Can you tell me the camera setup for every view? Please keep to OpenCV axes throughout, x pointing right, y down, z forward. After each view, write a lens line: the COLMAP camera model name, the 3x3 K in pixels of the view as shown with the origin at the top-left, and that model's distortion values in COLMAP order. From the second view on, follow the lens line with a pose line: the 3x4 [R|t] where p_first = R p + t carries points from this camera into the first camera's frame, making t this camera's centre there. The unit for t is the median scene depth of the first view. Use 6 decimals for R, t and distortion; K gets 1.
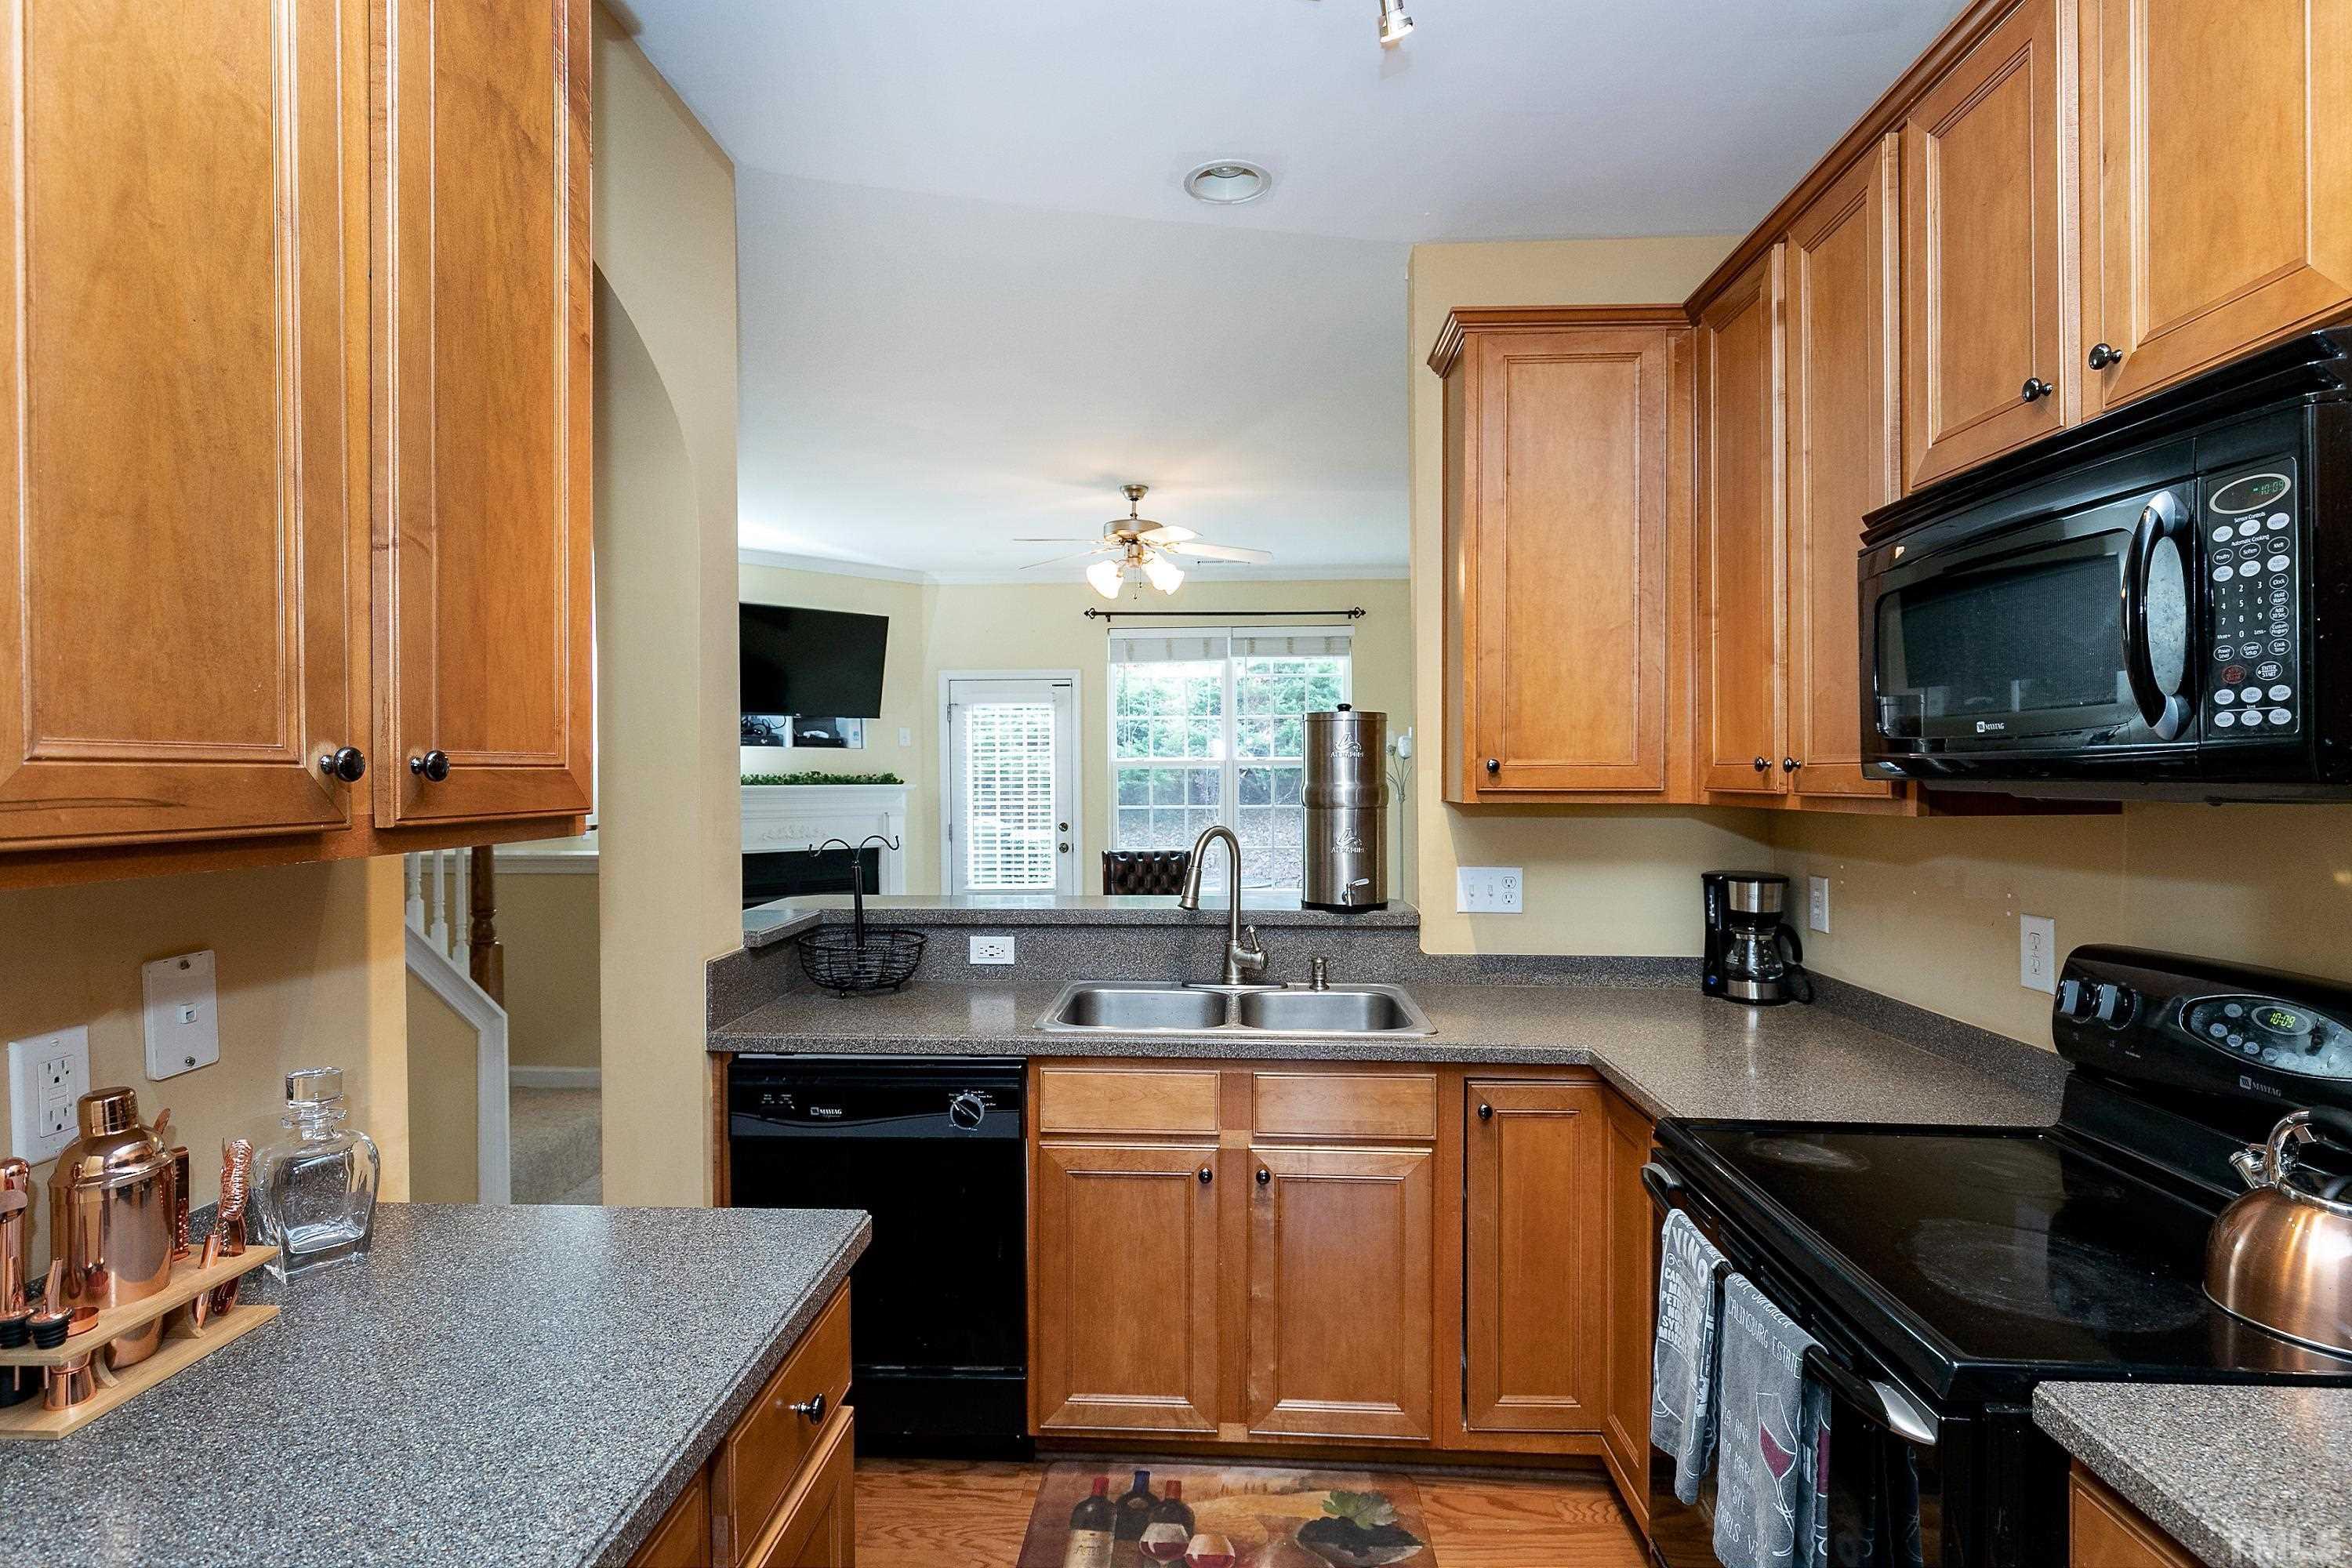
lens RADIAL K [[1200.1, 0, 1166.7], [0, 1200.1, 786.7], [0, 0, 1]] dist [-0.002109, -0.000688]
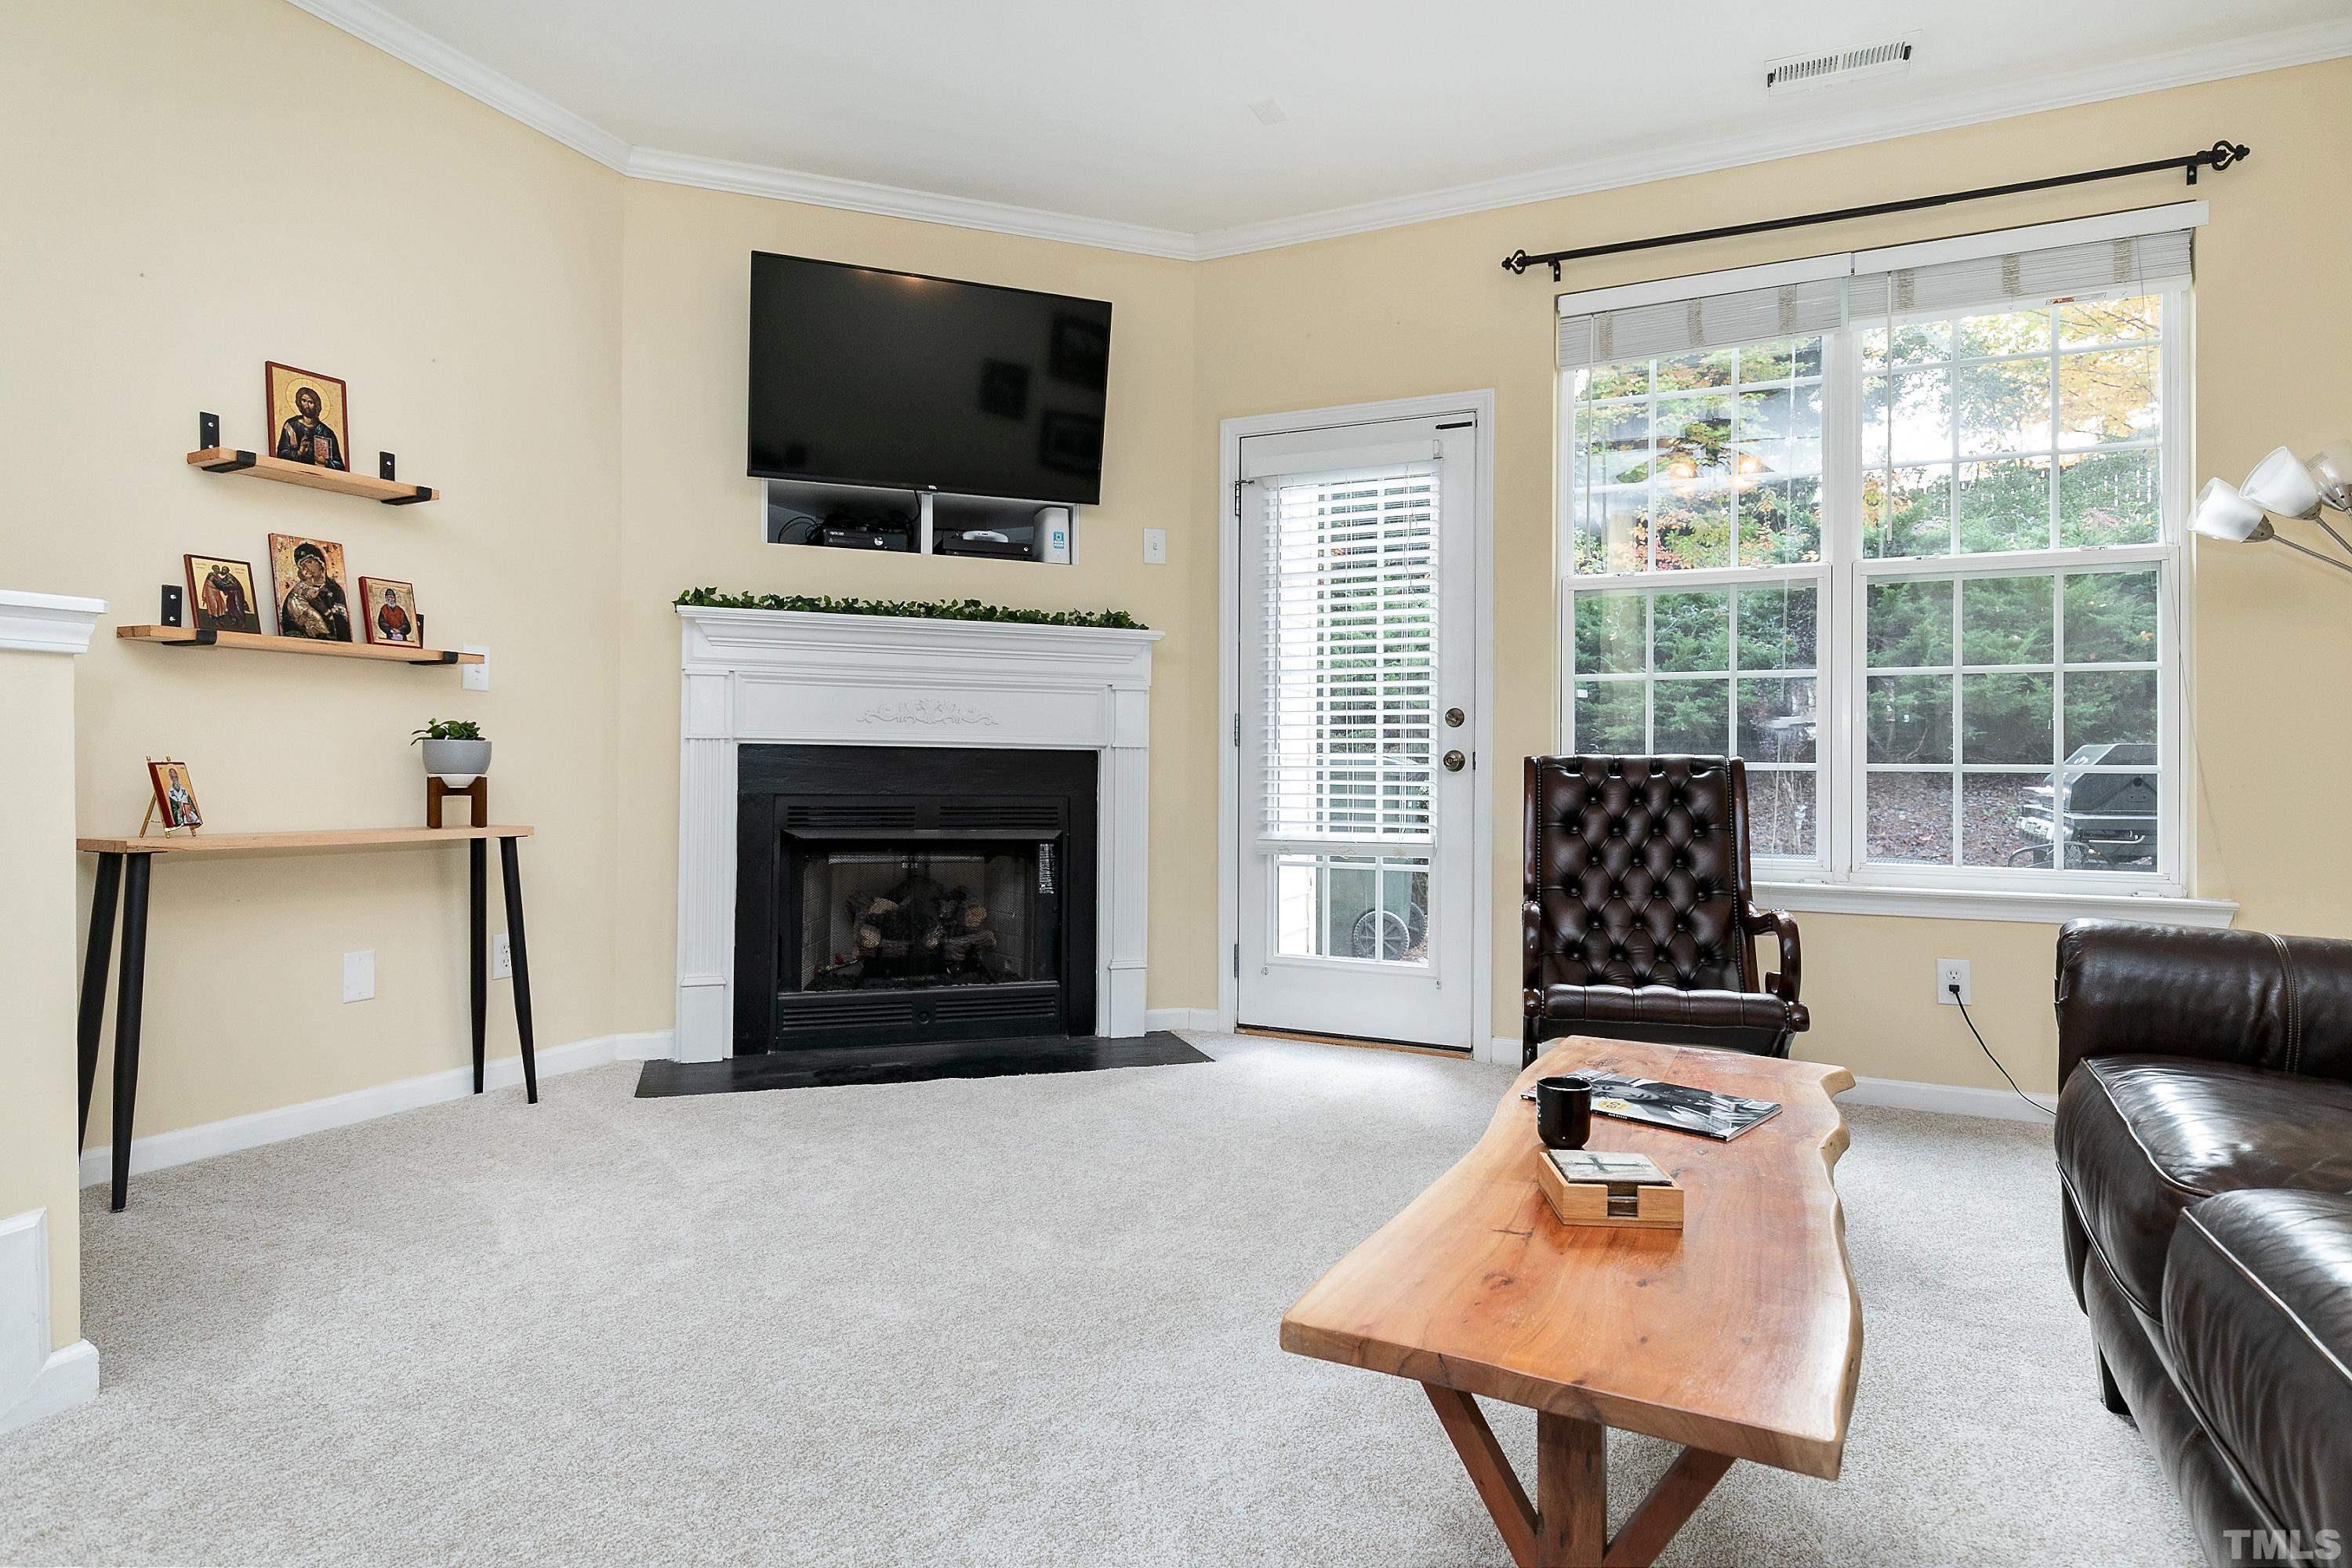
lens RADIAL K [[1291.1, 0, 1165.8], [0, 1291.1, 764.1], [0, 0, 1]] dist [0.002854, 0.000073]
pose [[0.920681, 0.014396, -0.390049, 0.027727], [-0.020197, 0.999738, -0.010777, 0.155169], [0.389792, 0.017800, 0.920731, 1.209247]]
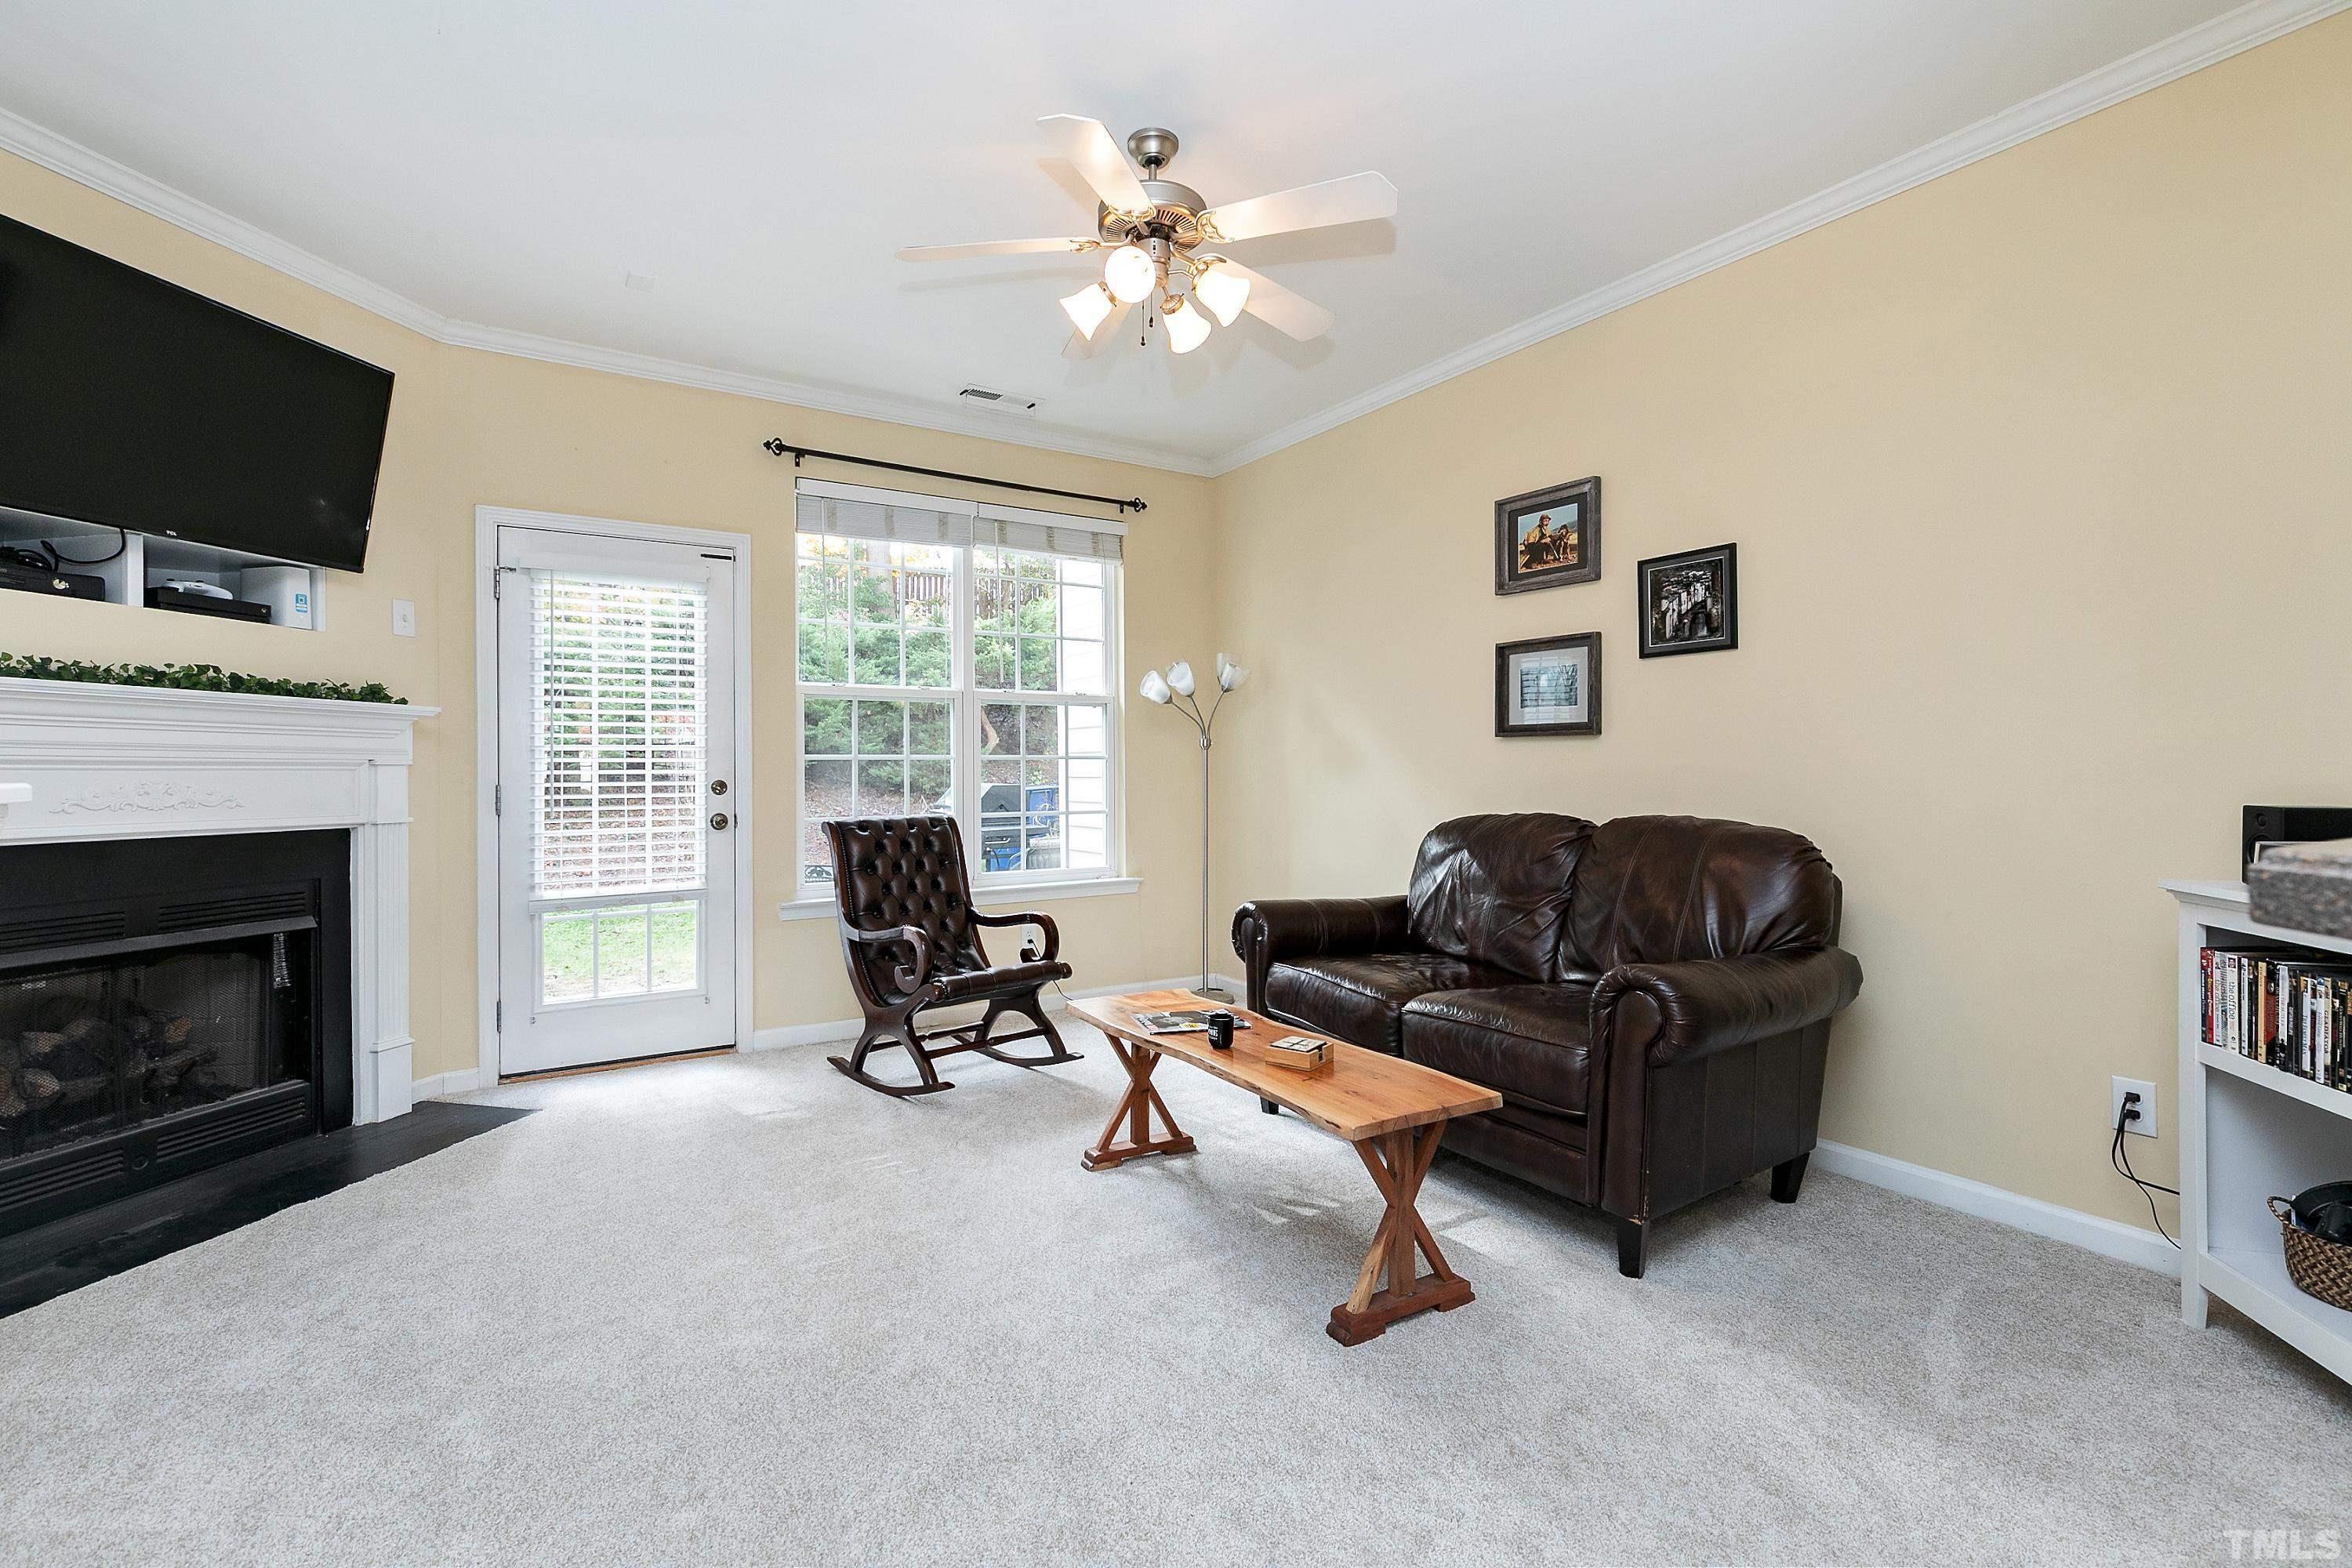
lens RADIAL K [[1063.8, 0, 1174.8], [0, 1063.8, 779.3], [0, 0, 1]] dist [0.003271, -0.000437]
pose [[0.814668, -0.003989, 0.579915, -0.543773], [0.008048, 0.999958, -0.004428, 0.086690], [-0.579872, 0.008275, 0.814665, 1.069171]]
